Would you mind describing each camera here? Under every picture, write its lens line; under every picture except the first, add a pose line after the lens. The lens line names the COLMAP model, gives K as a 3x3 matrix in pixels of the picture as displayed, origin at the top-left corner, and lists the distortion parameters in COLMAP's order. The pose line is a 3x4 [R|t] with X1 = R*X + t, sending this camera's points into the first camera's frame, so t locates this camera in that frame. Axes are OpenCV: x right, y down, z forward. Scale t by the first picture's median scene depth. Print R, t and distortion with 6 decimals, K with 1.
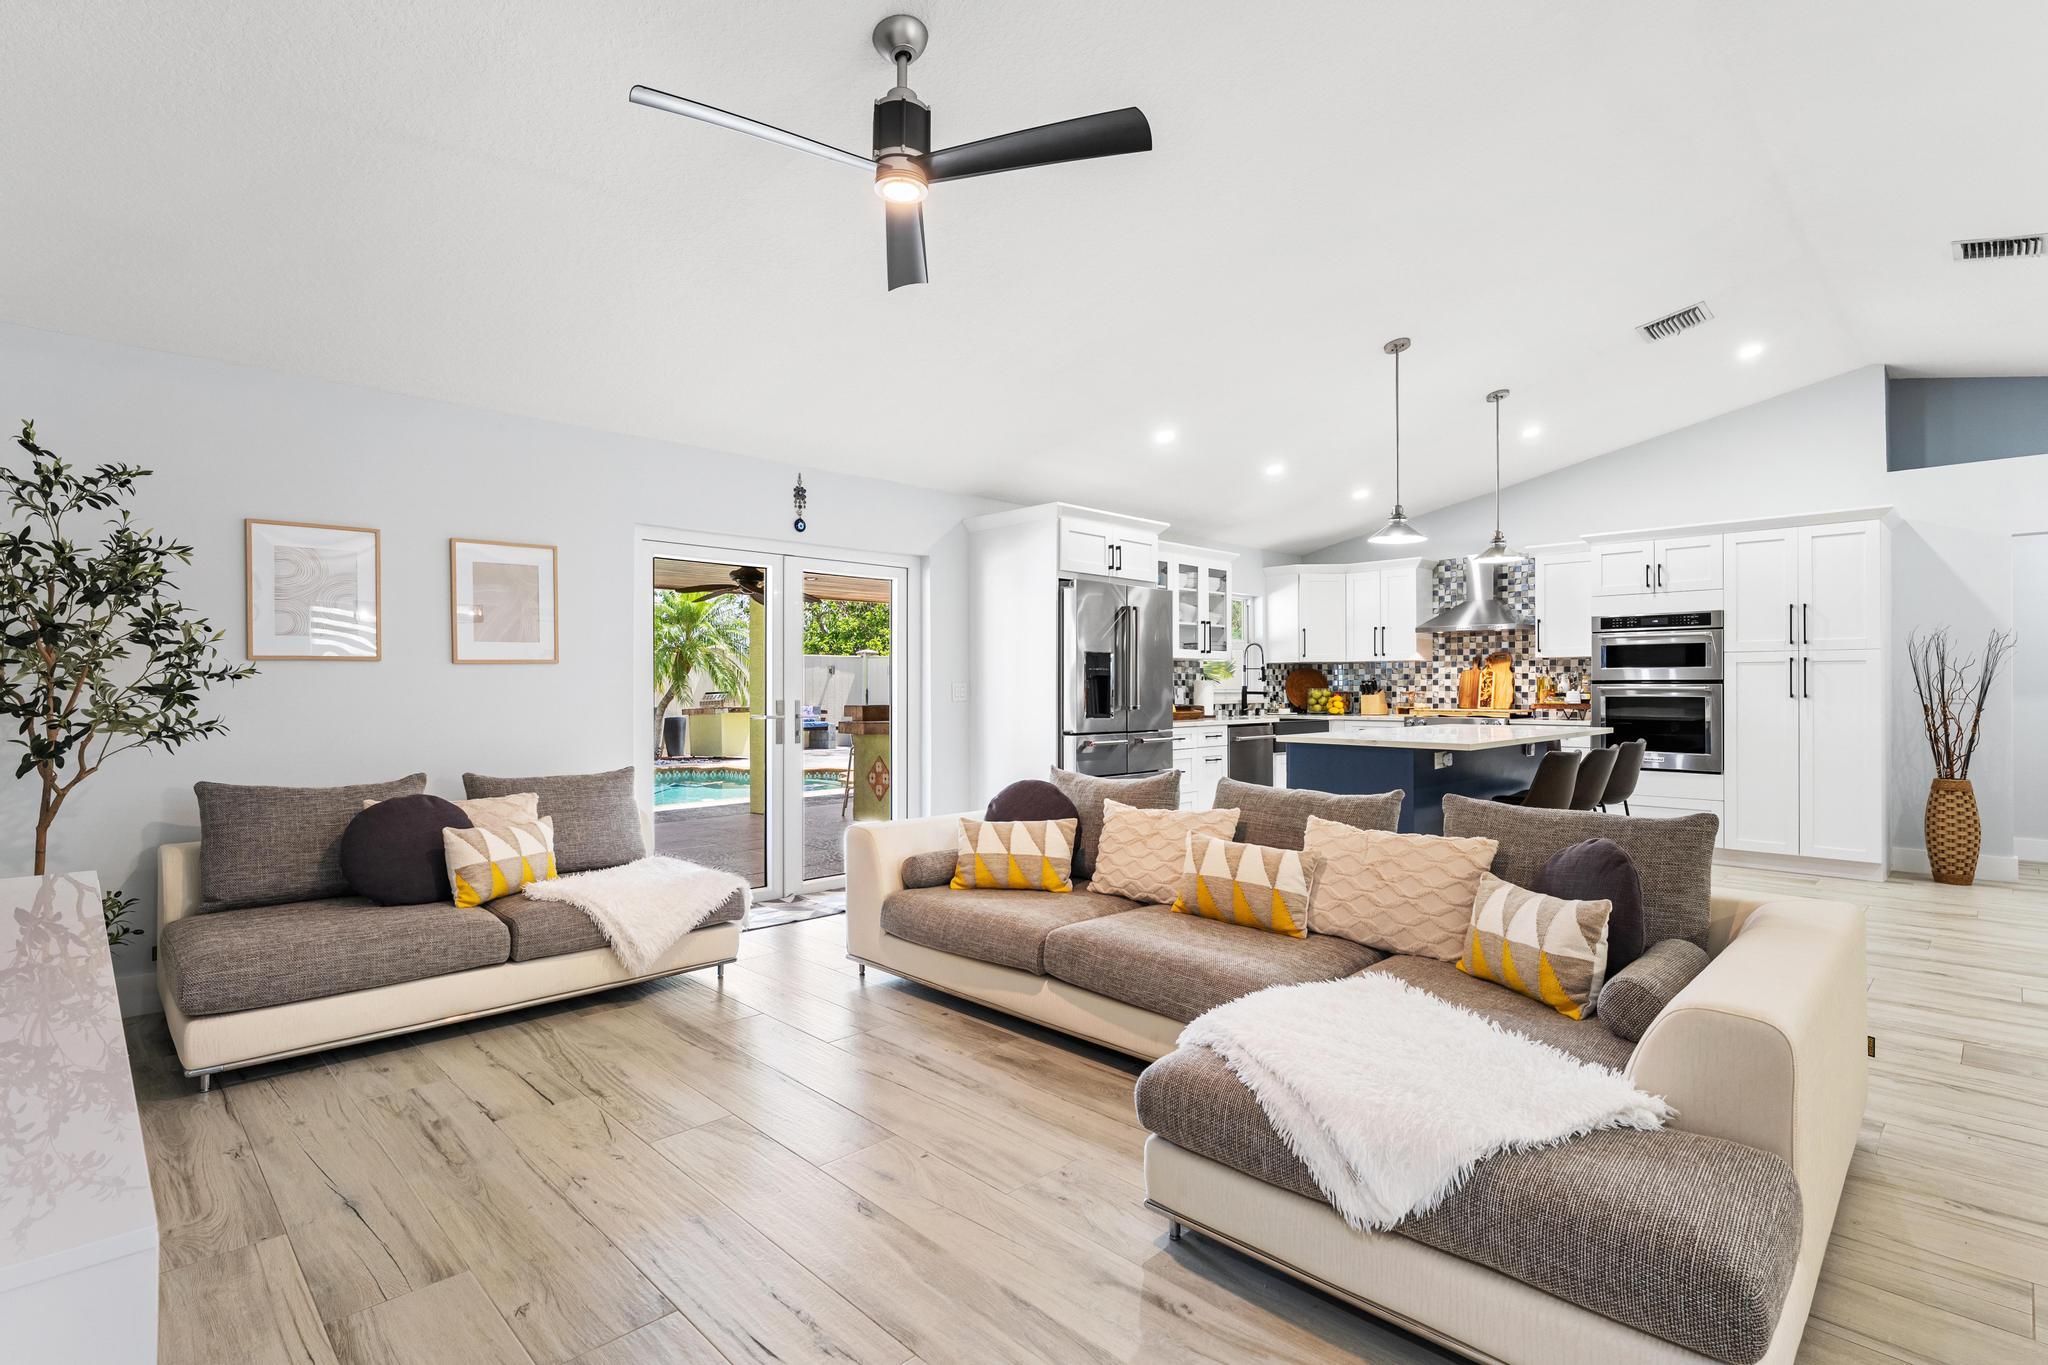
lens RADIAL K [[984.2, 0, 1021.5], [0, 984.2, 690.3], [0, 0, 1]] dist [0.003661, 0.000091]
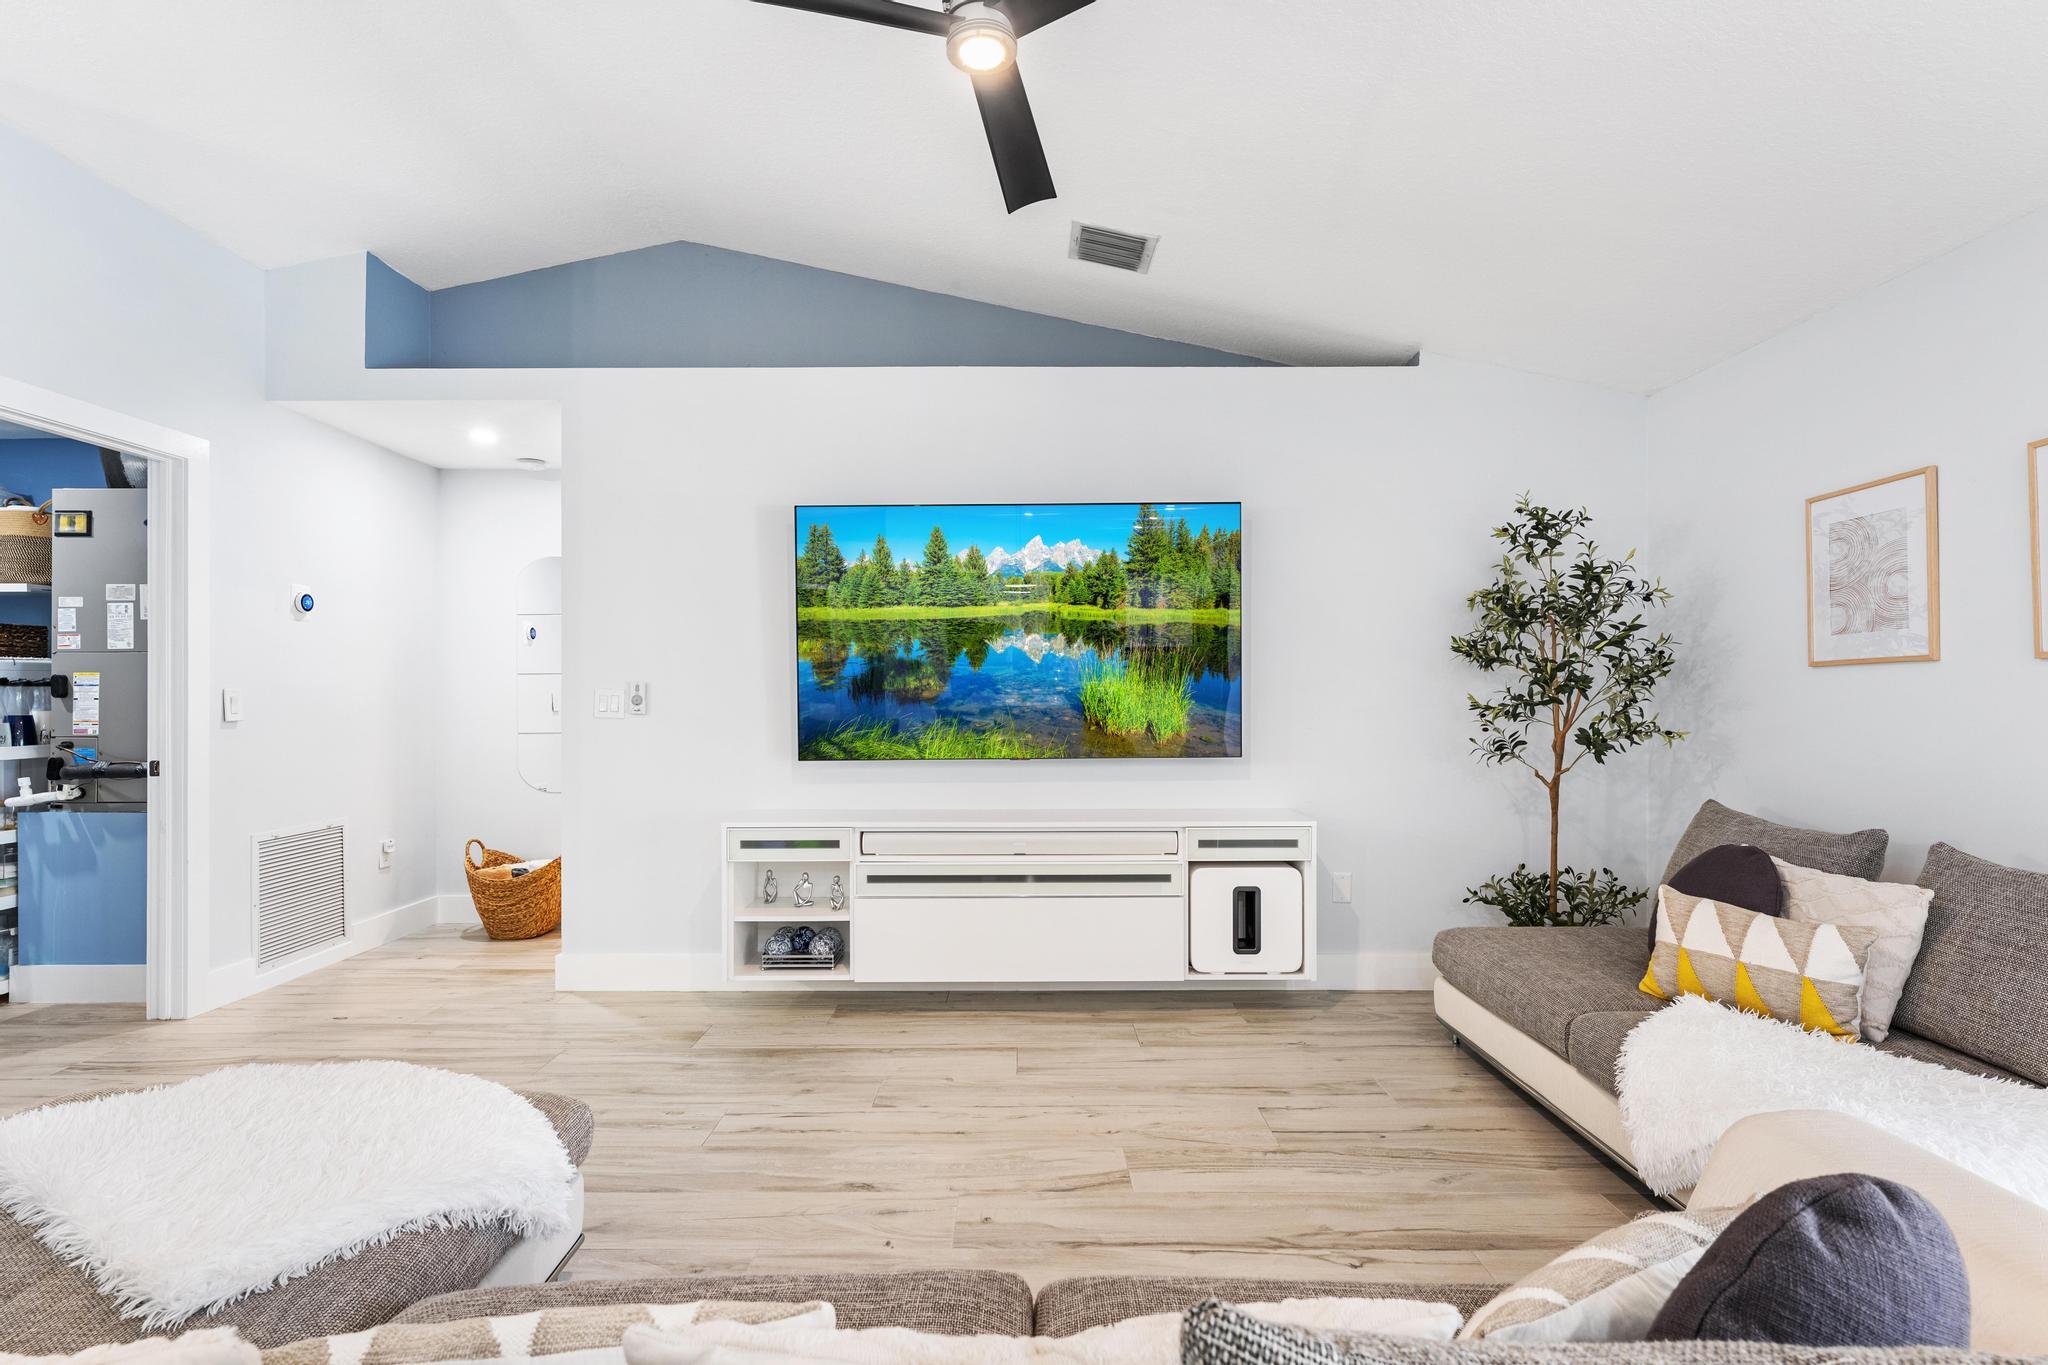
lens RADIAL K [[984.2, 0, 1026.0], [0, 984.2, 687.2], [0, 0, 1]] dist [0.003661, 0.000091]
pose [[-0.702265, -0.002155, -0.711913, 0.380593], [0.002036, 0.999985, -0.005036, -0.013559], [0.711913, -0.004986, -0.702250, 1.480316]]
